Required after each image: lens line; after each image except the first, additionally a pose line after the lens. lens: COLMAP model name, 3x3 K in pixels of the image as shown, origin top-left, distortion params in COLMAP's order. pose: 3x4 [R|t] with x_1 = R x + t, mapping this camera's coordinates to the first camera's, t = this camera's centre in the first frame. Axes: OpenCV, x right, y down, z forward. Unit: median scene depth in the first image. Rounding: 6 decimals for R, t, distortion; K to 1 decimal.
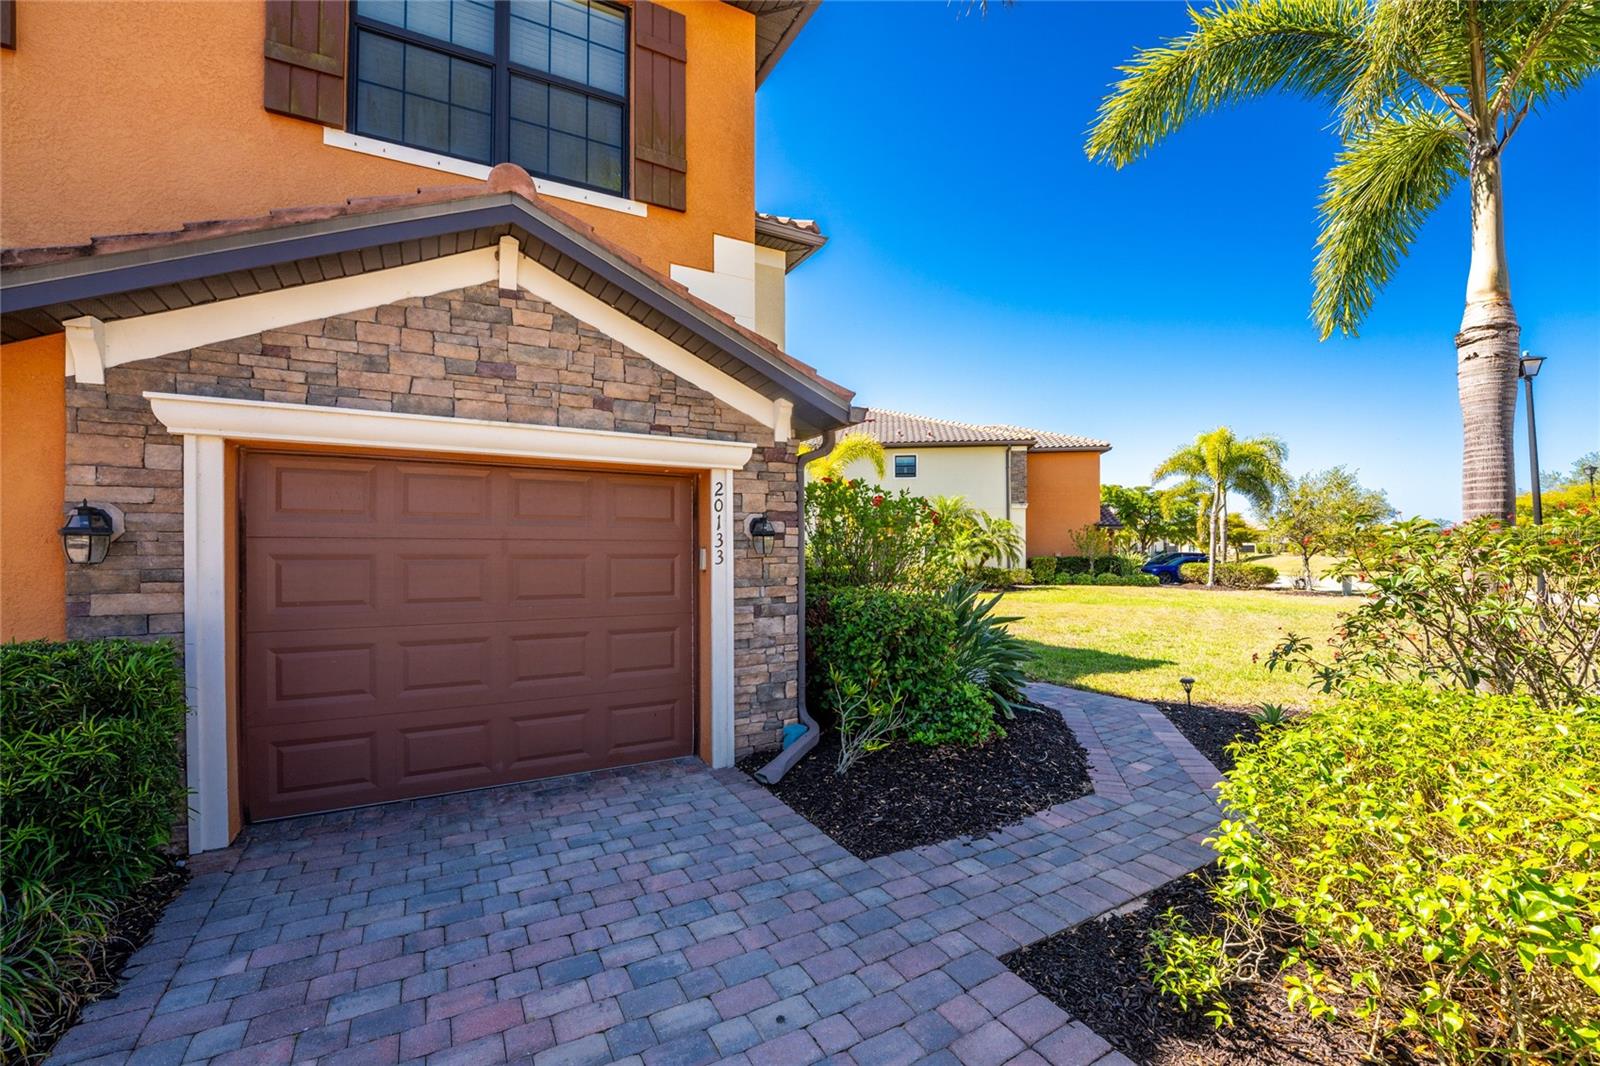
lens RADIAL K [[663.2, 0, 768.1], [0, 663.2, 553.6], [0, 0, 1]] dist [-0.025875, -0.000181]
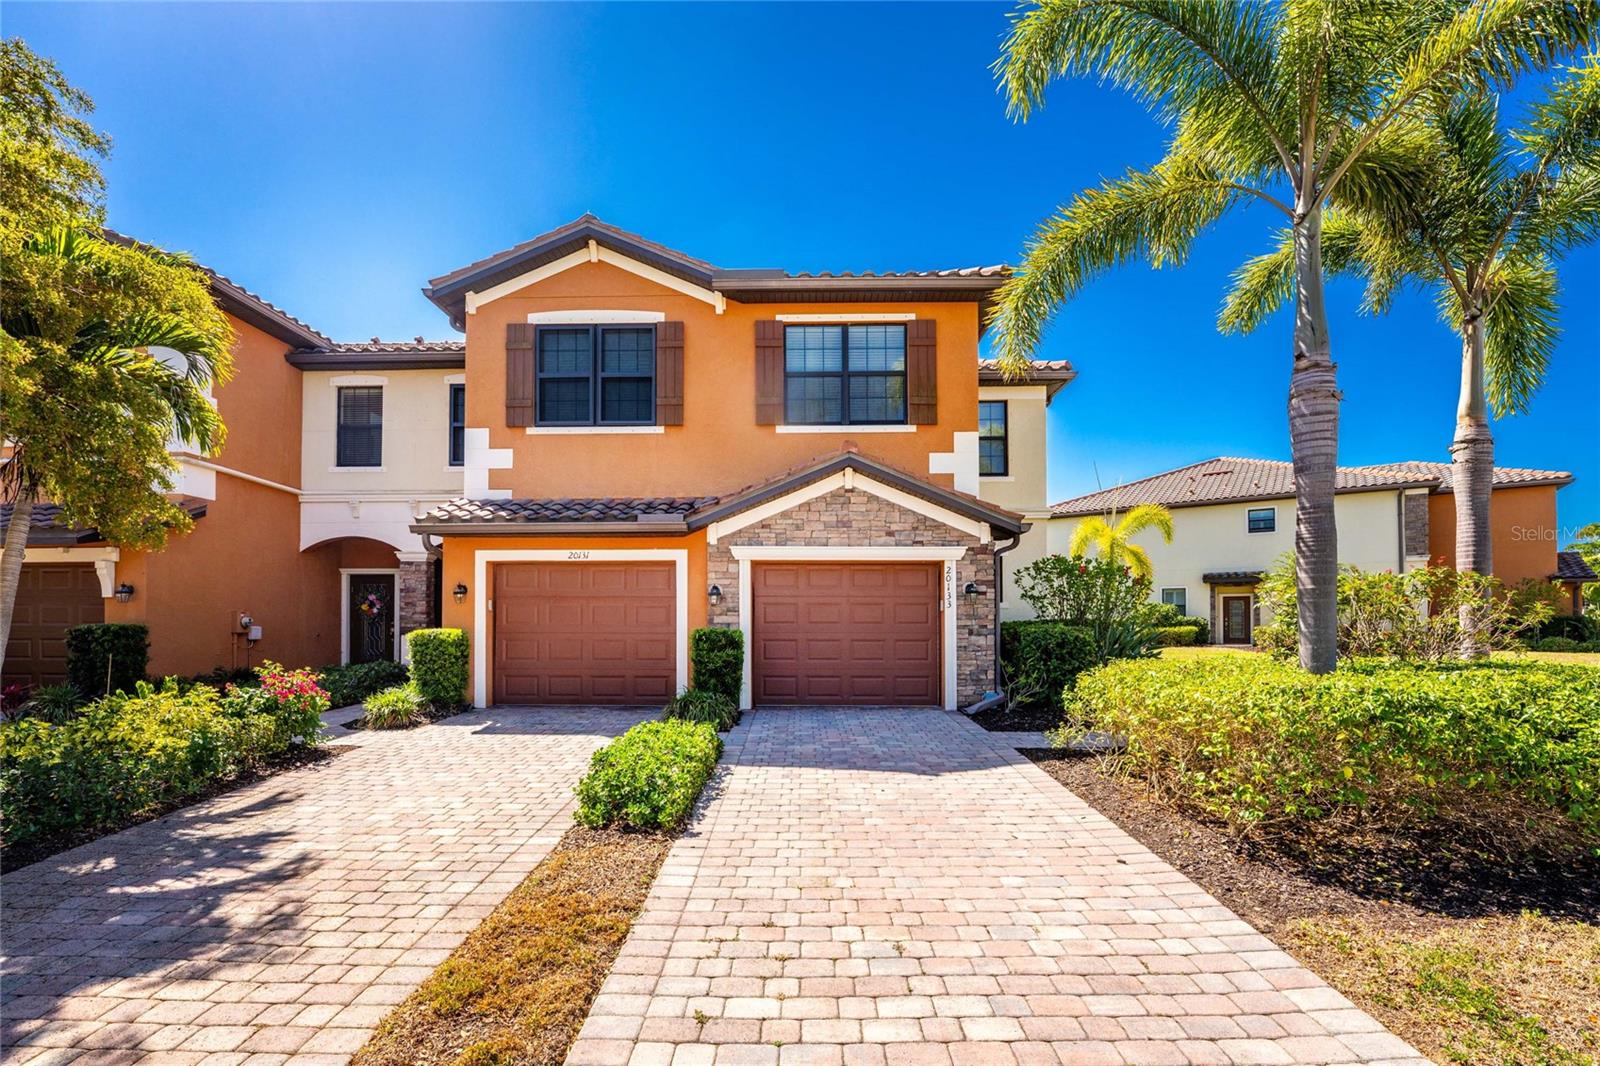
lens RADIAL K [[675.1, 0, 785.1], [0, 675.1, 603.1], [0, 0, 1]] dist [-0.020295, 0.000015]
pose [[0.878439, -0.010271, -0.477743, 0.448034], [-0.000977, 0.999728, -0.023290, 0.048038], [0.477853, 0.020925, 0.878191, -0.984258]]
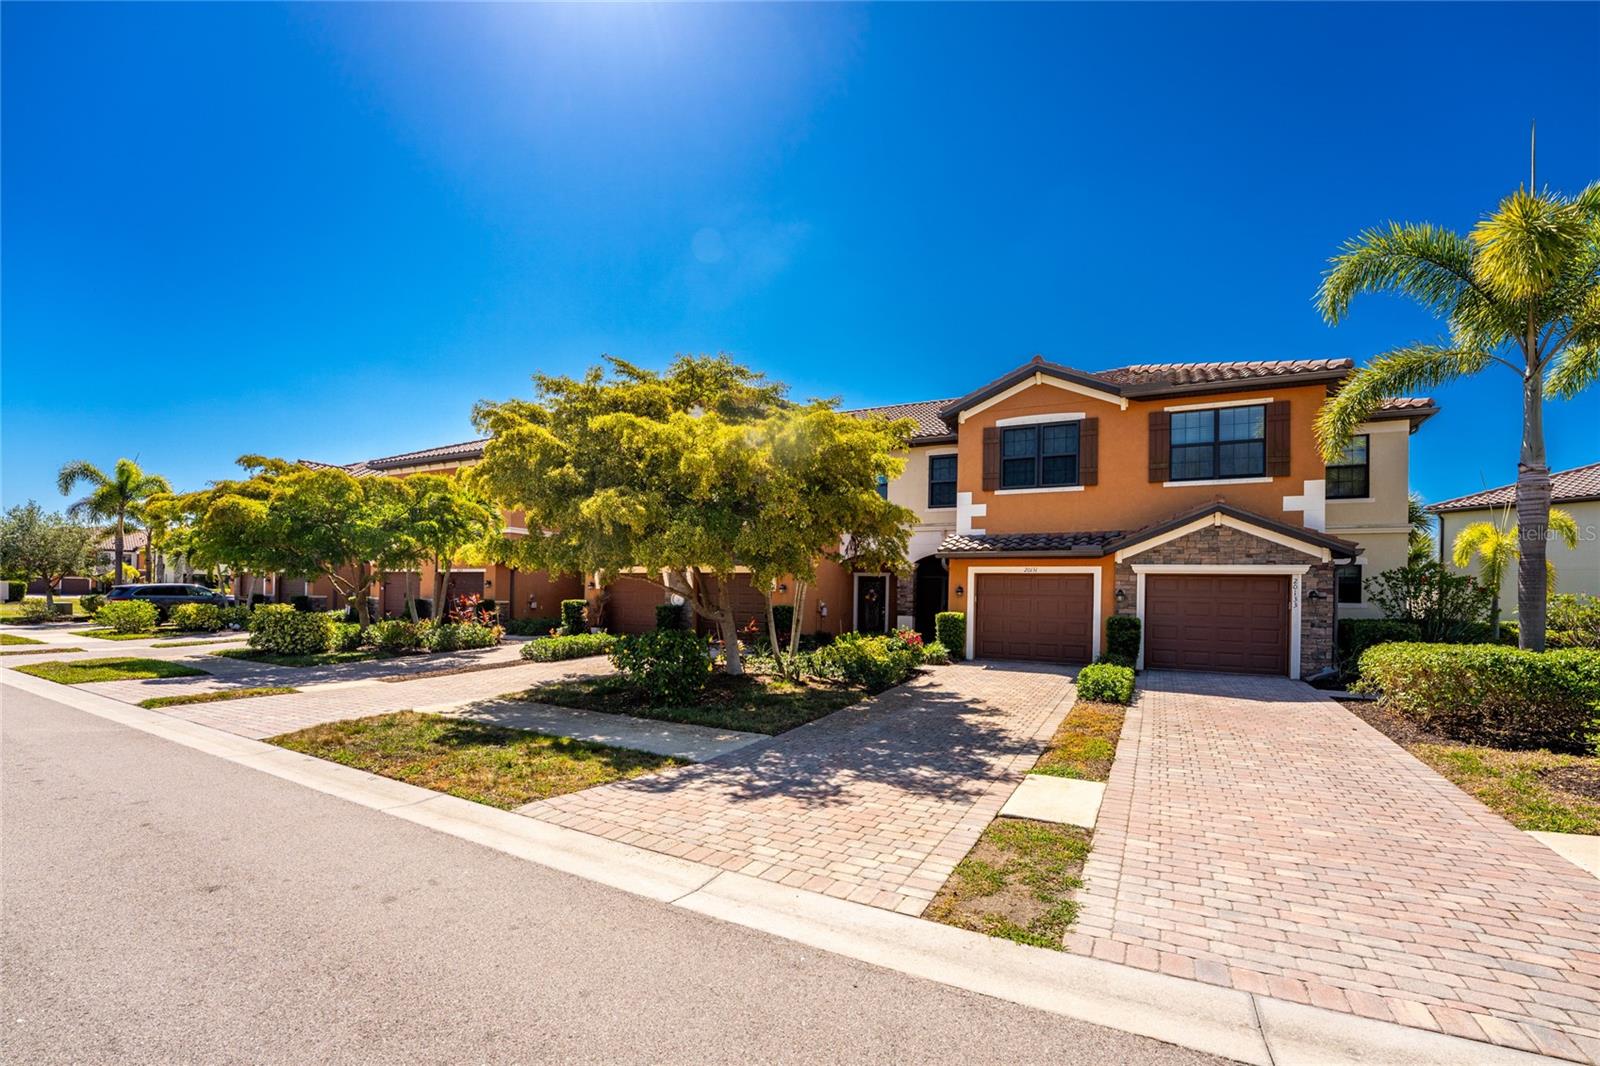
lens RADIAL K [[678.7, 0, 829.4], [0, 678.7, 591.7], [0, 0, 1]] dist [-0.022614, 0.000202]
pose [[0.598728, 0.003253, -0.800946, 1.010208], [-0.027738, 0.999476, -0.016675, 0.050105], [0.800472, 0.032201, 0.598504, -2.270254]]
